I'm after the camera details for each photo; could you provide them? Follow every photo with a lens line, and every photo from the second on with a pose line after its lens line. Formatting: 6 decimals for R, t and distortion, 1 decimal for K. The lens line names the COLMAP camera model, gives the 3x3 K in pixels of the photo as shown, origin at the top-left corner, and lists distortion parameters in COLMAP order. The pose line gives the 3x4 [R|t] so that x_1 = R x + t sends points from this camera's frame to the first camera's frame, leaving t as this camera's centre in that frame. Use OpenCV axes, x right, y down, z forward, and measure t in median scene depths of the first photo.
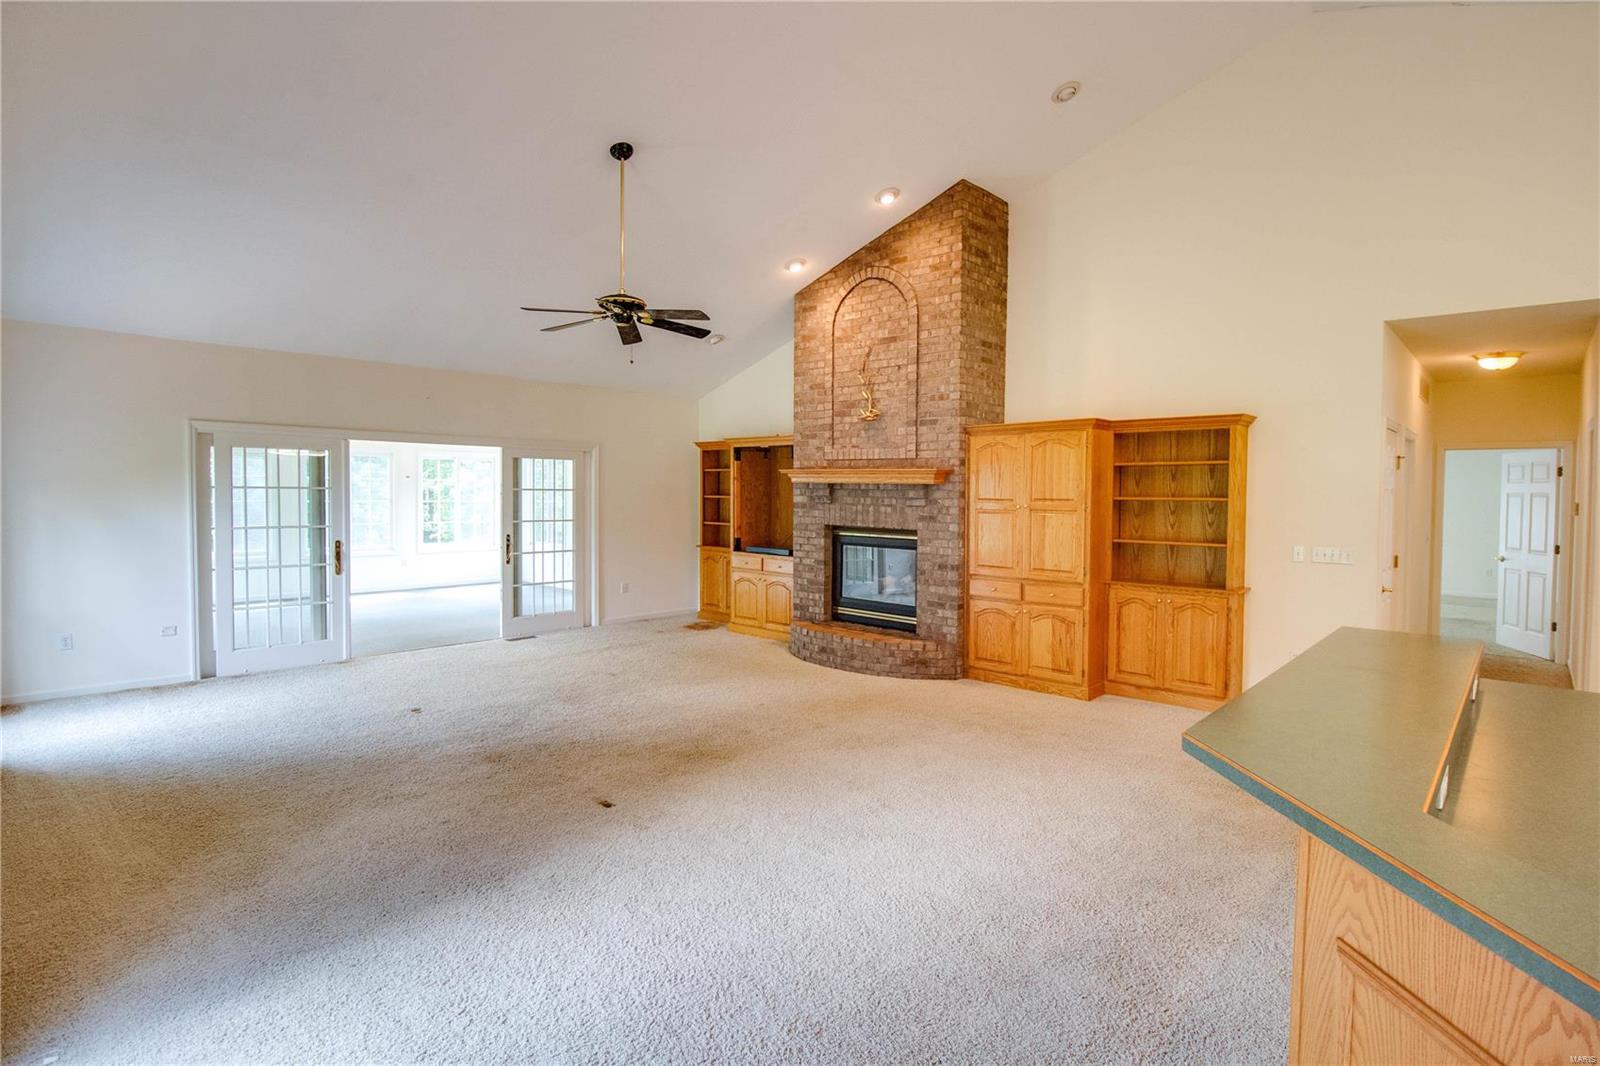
lens RADIAL K [[783.9, 0, 822.8], [0, 783.9, 516.4], [0, 0, 1]] dist [-0.003677, -0.000560]
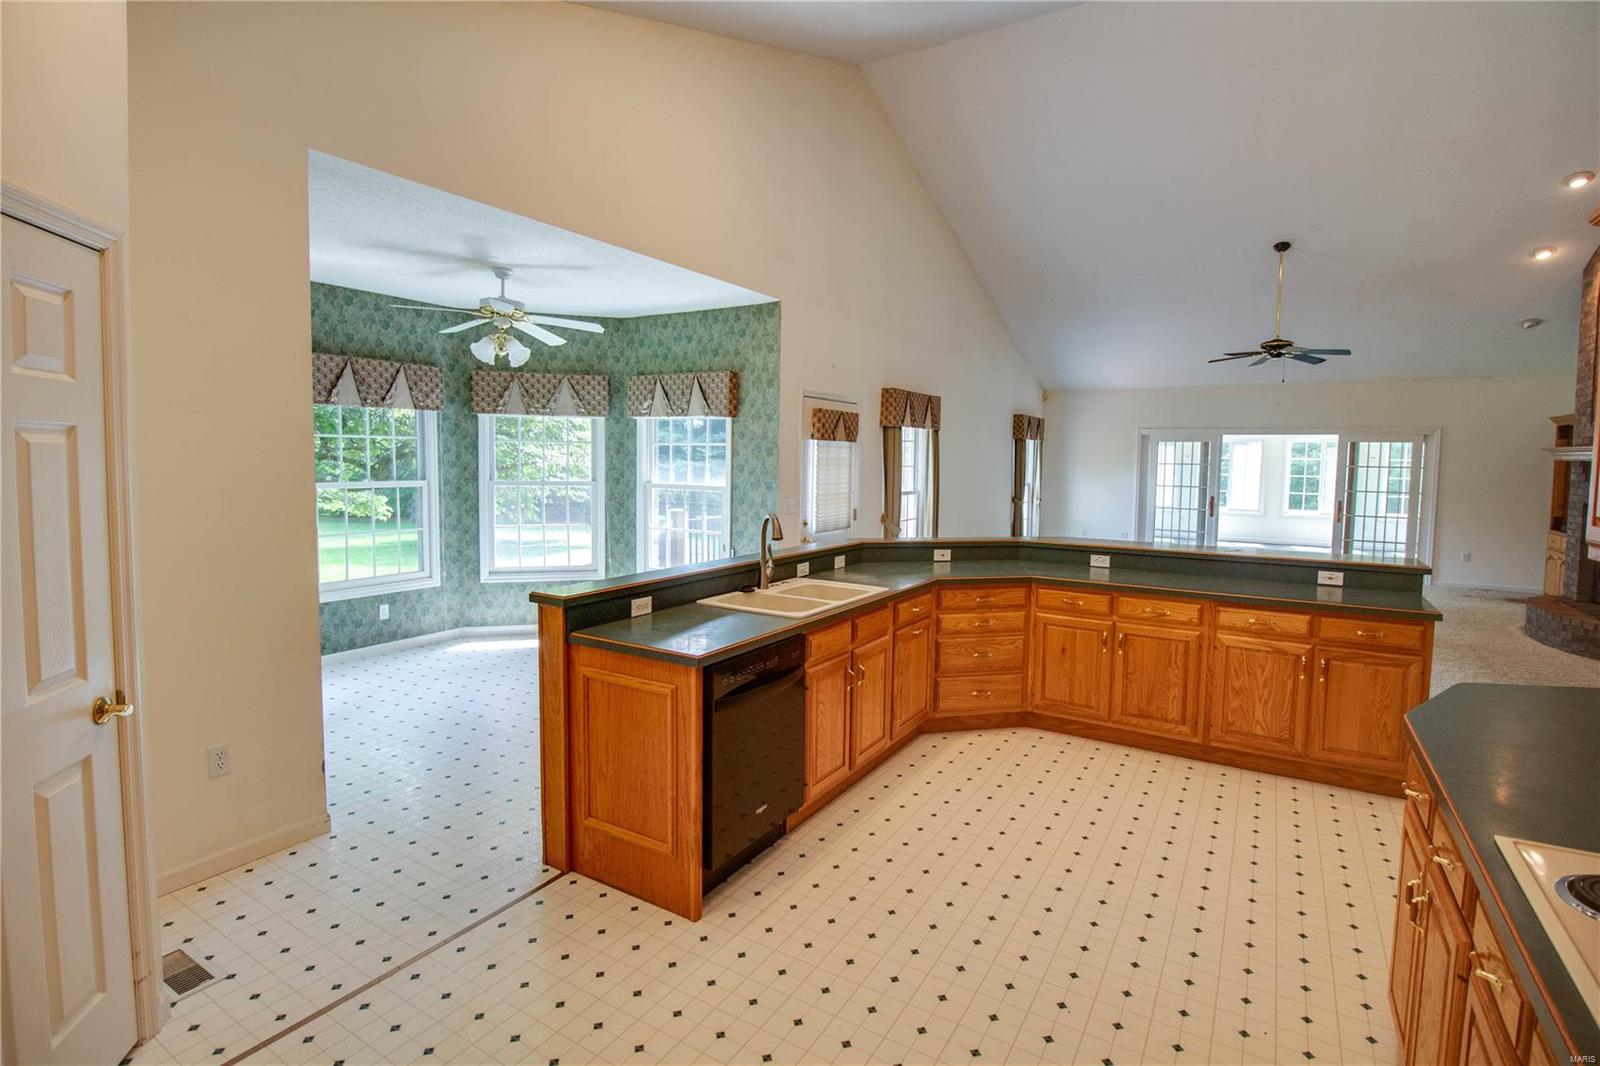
lens RADIAL K [[760.6, 0, 820.3], [0, 760.6, 516.3], [0, 0, 1]] dist [-0.004088, -0.001732]
pose [[0.200354, 0.067791, -0.977375, 0.796783], [-0.044928, 0.997189, 0.059955, 0.014292], [0.978693, 0.031899, 0.202837, -0.141859]]
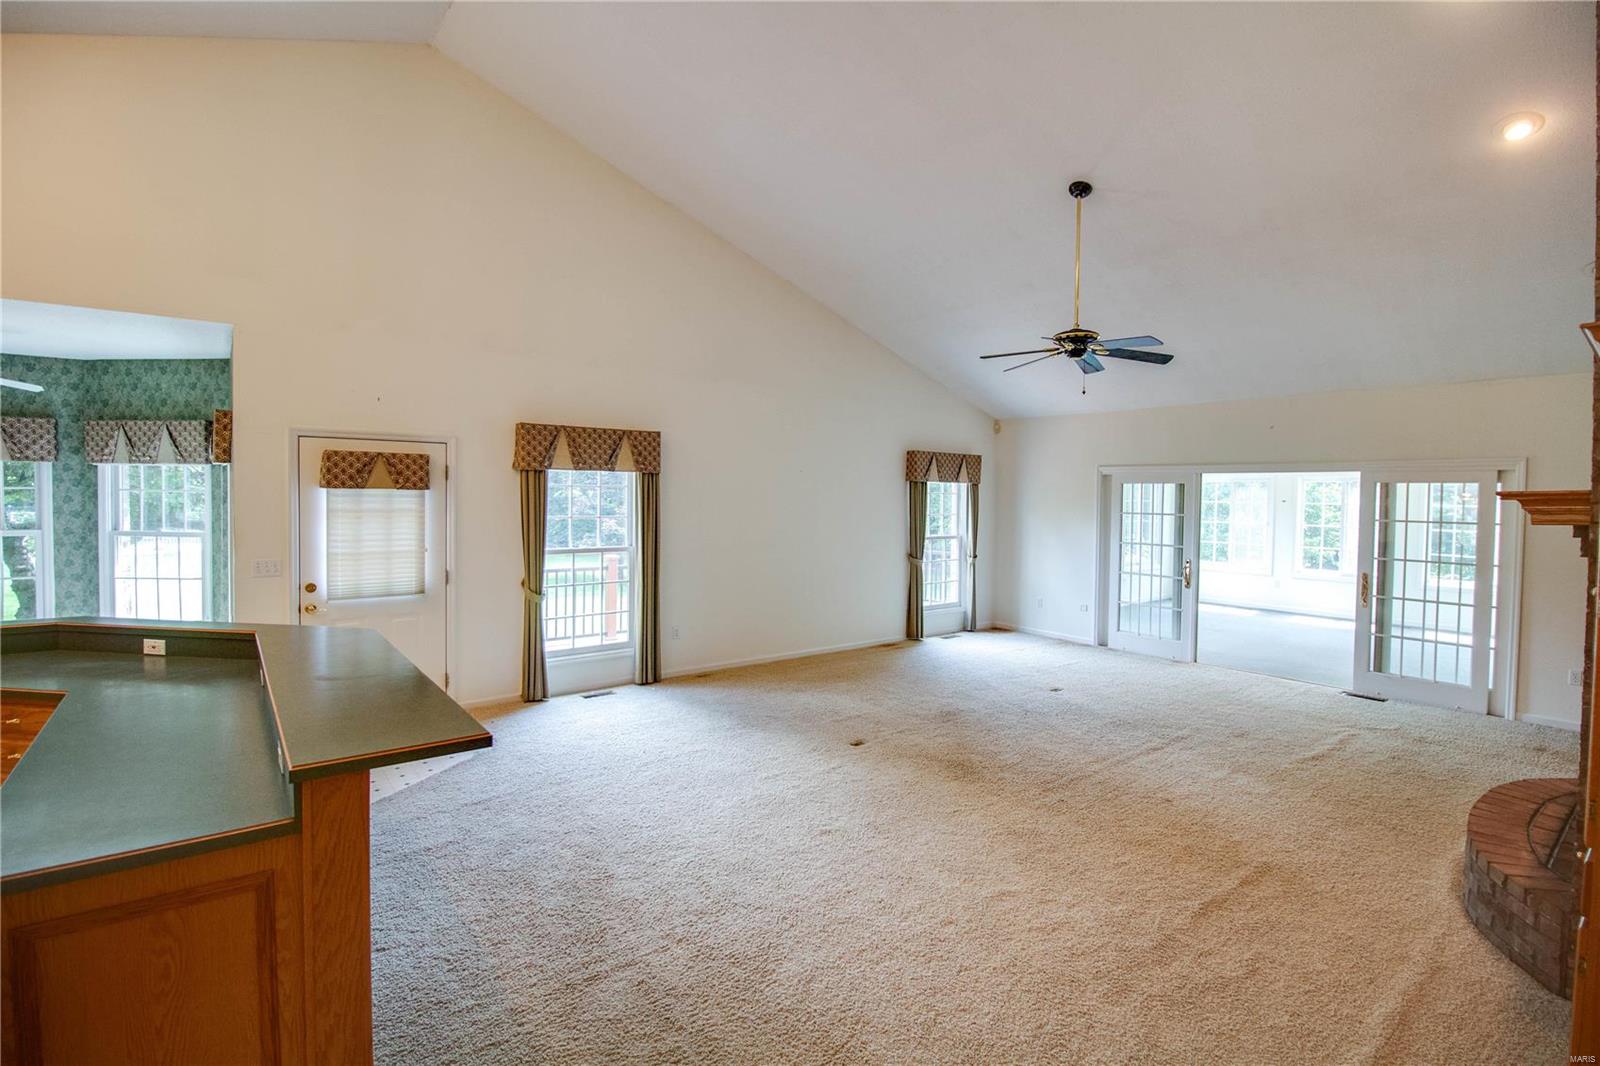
lens RADIAL K [[742.5, 0, 827.1], [0, 742.5, 516.0], [0, 0, 1]] dist [0.000580, -0.013069]
pose [[-0.143596, 0.016130, -0.989505, 0.564782], [-0.048486, 0.998552, 0.023314, -0.034135], [0.988448, 0.051325, -0.142606, 0.615725]]
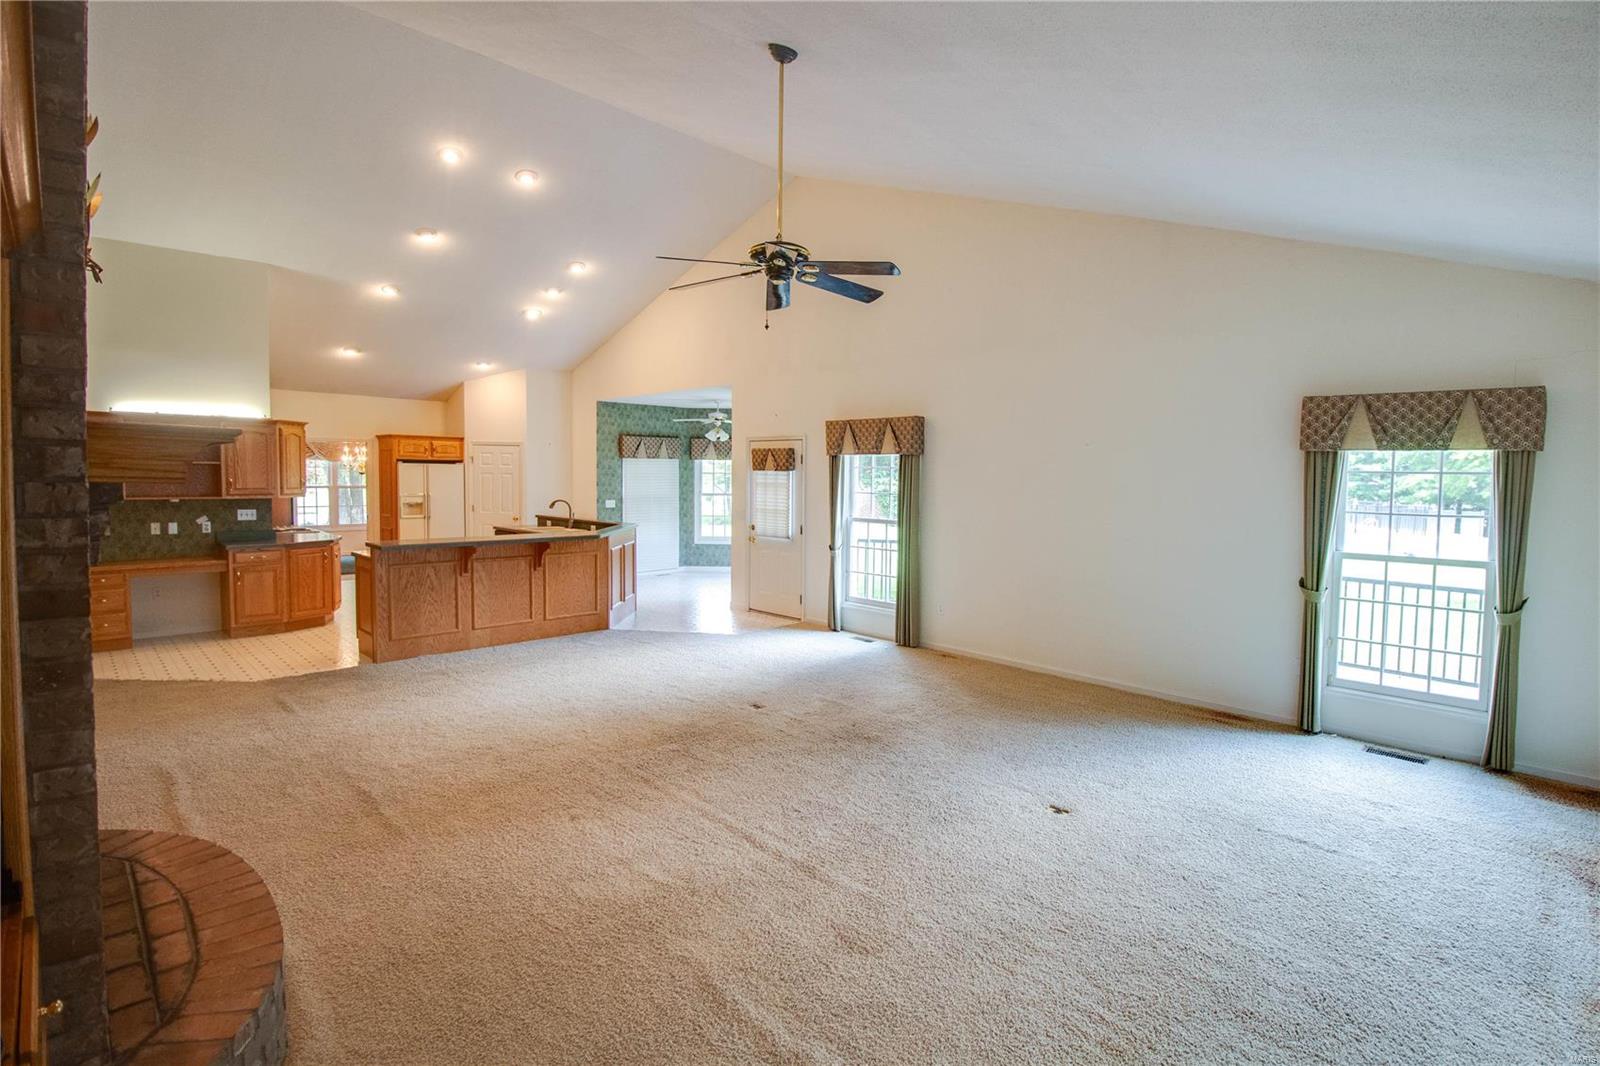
lens RADIAL K [[773.7, 0, 817.4], [0, 773.7, 508.1], [0, 0, 1]] dist [0.045265, -0.036301]
pose [[-0.998080, -0.025881, 0.056268, -0.255534], [-0.021338, 0.996575, 0.079891, -0.063605], [-0.058143, 0.078537, -0.995214, 1.321592]]
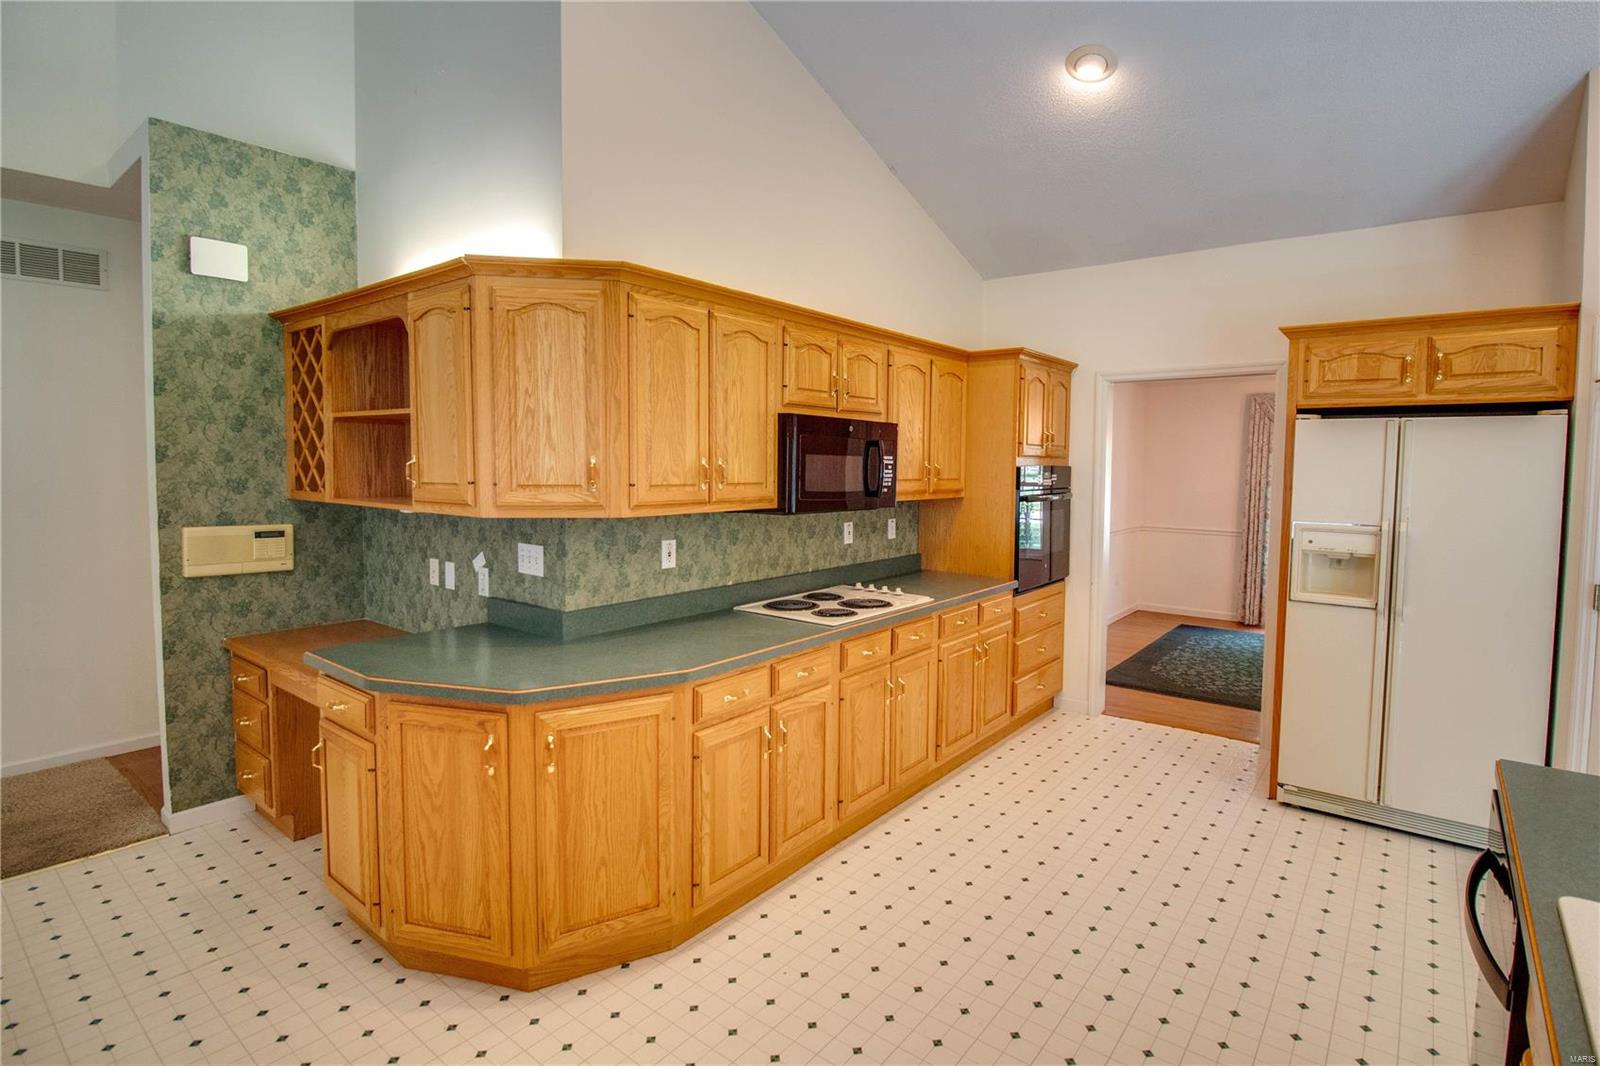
lens RADIAL K [[779.0, 0, 835.3], [0, 779.0, 508.5], [0, 0, 1]] dist [-0.010554, -0.002138]
pose [[-0.088695, -0.067622, 0.993761, 0.234627], [0.023758, 0.997265, 0.069981, 0.005505], [-0.995775, 0.029817, -0.086846, 0.096524]]
